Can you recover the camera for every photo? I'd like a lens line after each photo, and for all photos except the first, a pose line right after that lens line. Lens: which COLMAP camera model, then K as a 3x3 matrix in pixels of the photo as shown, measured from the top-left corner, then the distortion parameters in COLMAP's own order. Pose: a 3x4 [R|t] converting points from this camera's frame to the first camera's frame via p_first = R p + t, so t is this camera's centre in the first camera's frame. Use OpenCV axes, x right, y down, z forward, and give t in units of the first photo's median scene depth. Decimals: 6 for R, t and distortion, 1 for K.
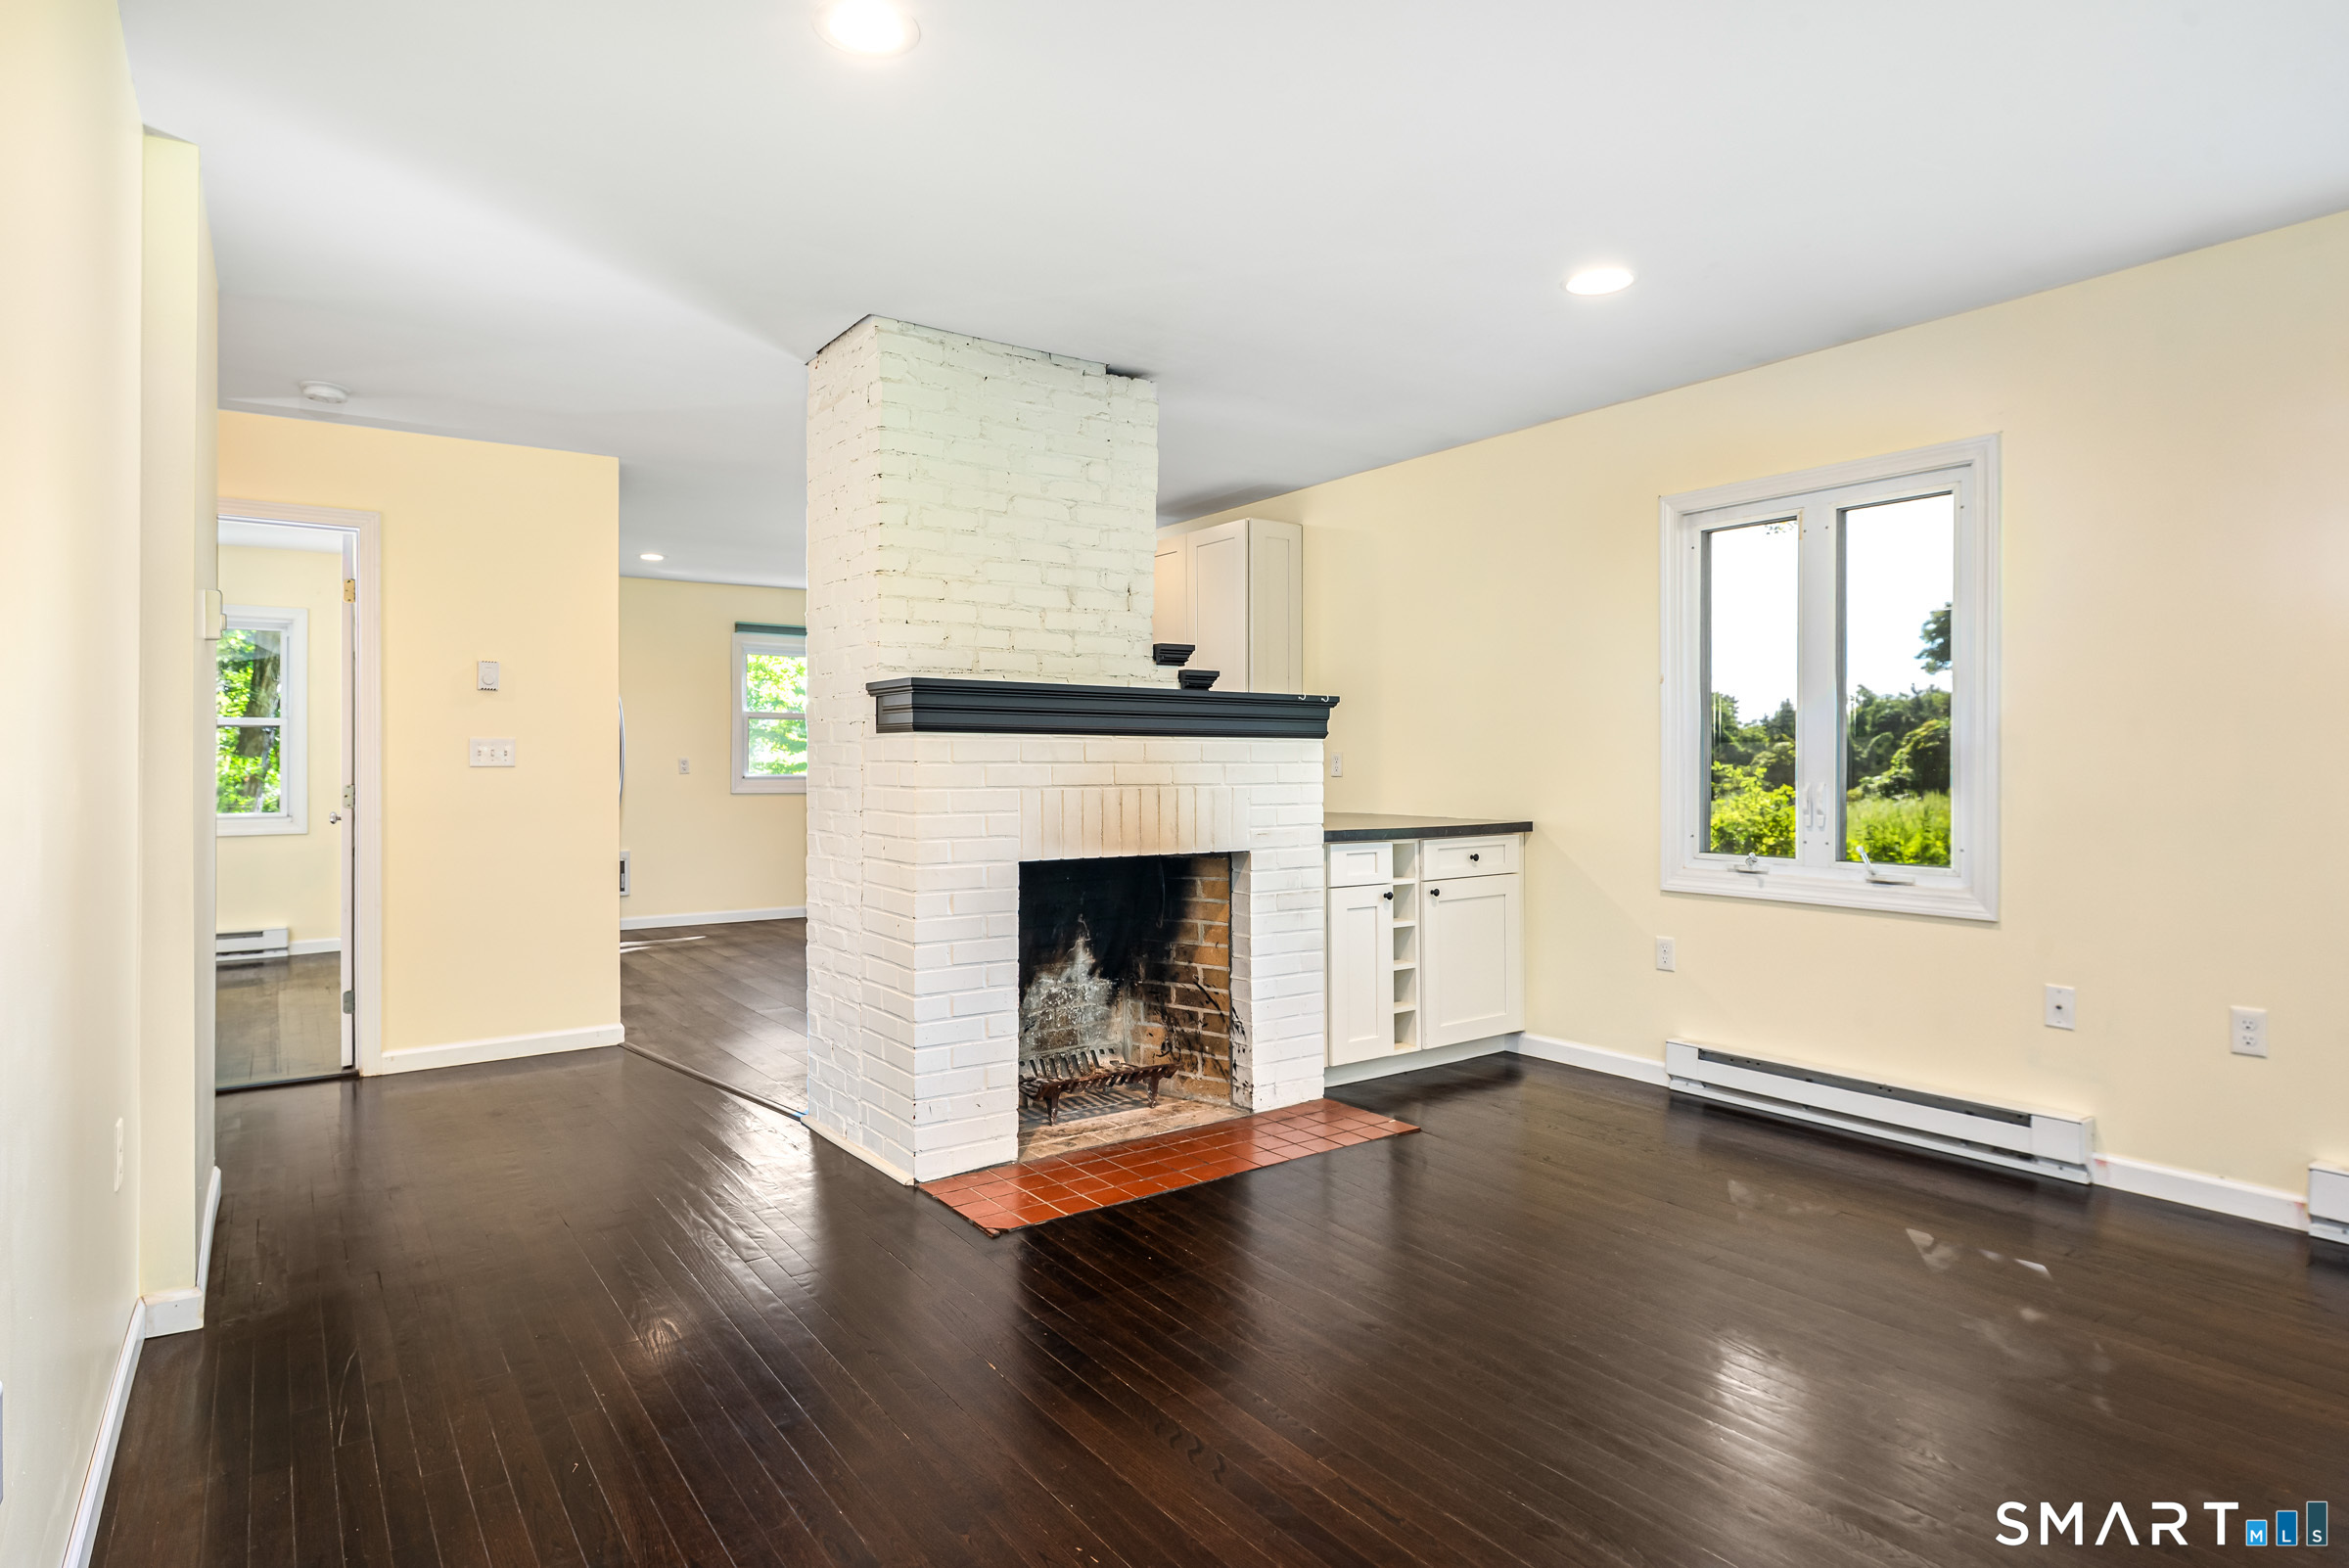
lens RADIAL K [[1226.7, 0, 1166.1], [0, 1226.7, 764.7], [0, 0, 1]] dist [0.022470, -0.000417]
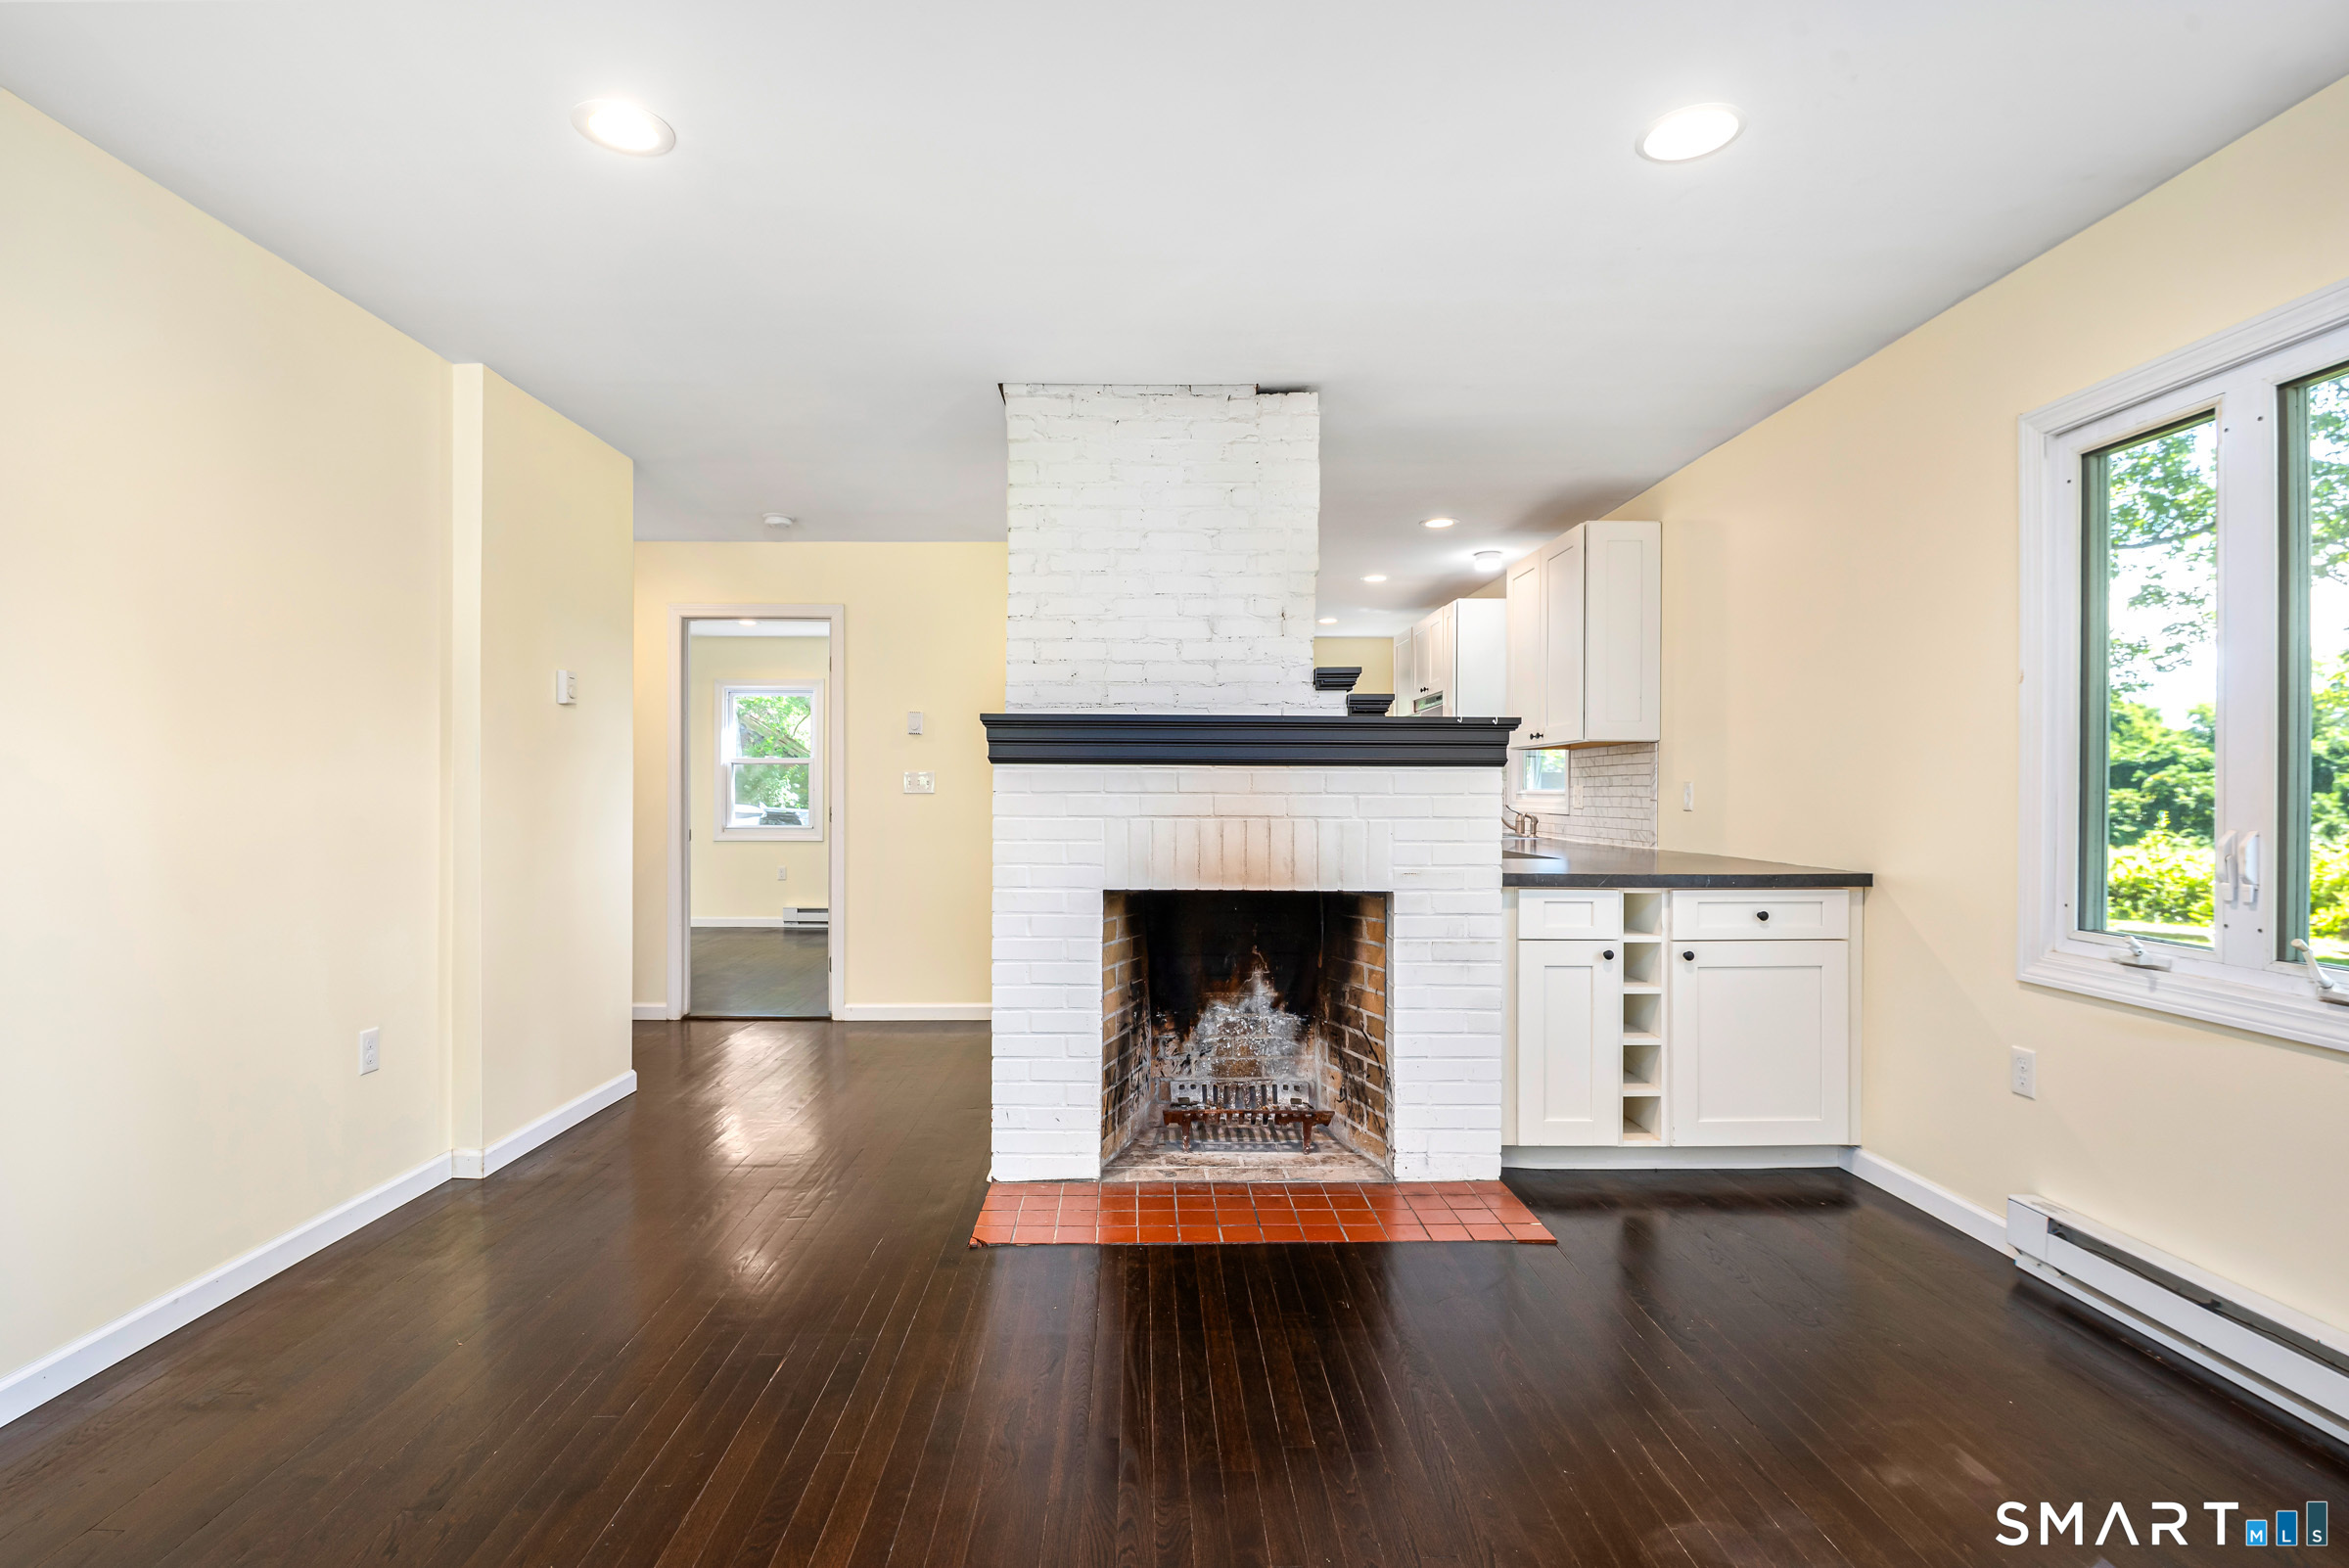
lens RADIAL K [[1087.9, 0, 1179.3], [0, 1087.9, 799.3], [0, 0, 1]] dist [0.014989, -0.008158]
pose [[0.835174, 0.008789, -0.549915, 0.361900], [-0.005967, 0.999958, 0.006920, -0.002358], [0.549953, -0.002498, 0.835192, 0.232265]]
